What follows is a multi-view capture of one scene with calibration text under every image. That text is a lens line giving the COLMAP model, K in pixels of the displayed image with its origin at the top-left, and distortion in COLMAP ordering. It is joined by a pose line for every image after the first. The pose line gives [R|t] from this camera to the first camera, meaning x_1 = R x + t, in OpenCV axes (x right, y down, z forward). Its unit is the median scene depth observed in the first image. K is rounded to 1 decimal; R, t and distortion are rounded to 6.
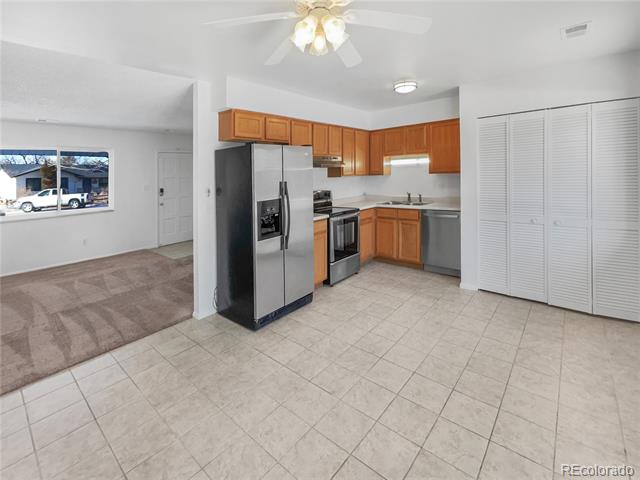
lens RADIAL K [[291.1, 0, 322.5], [0, 291.1, 243.3], [0, 0, 1]] dist [-0.001978, 0.000402]
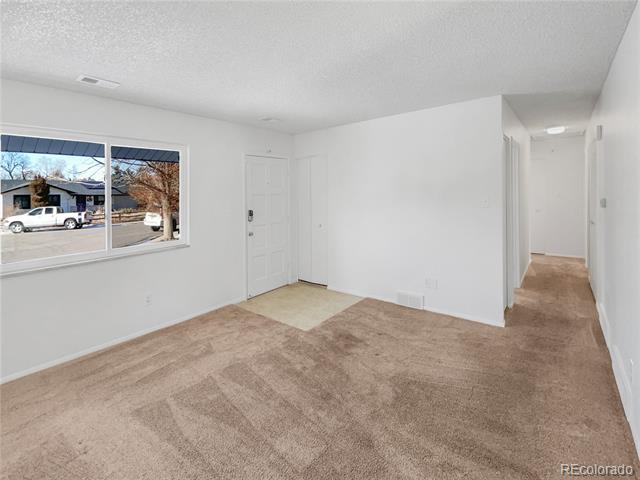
lens RADIAL K [[290.7, 0, 320.2], [0, 290.7, 257.6], [0, 0, 1]] dist [0.003785, -0.000329]
pose [[0.999720, 0.001850, 0.023573, -0.107157], [-0.001451, 0.999855, -0.016944, -0.018279], [-0.023601, 0.016905, 0.999579, 0.089193]]
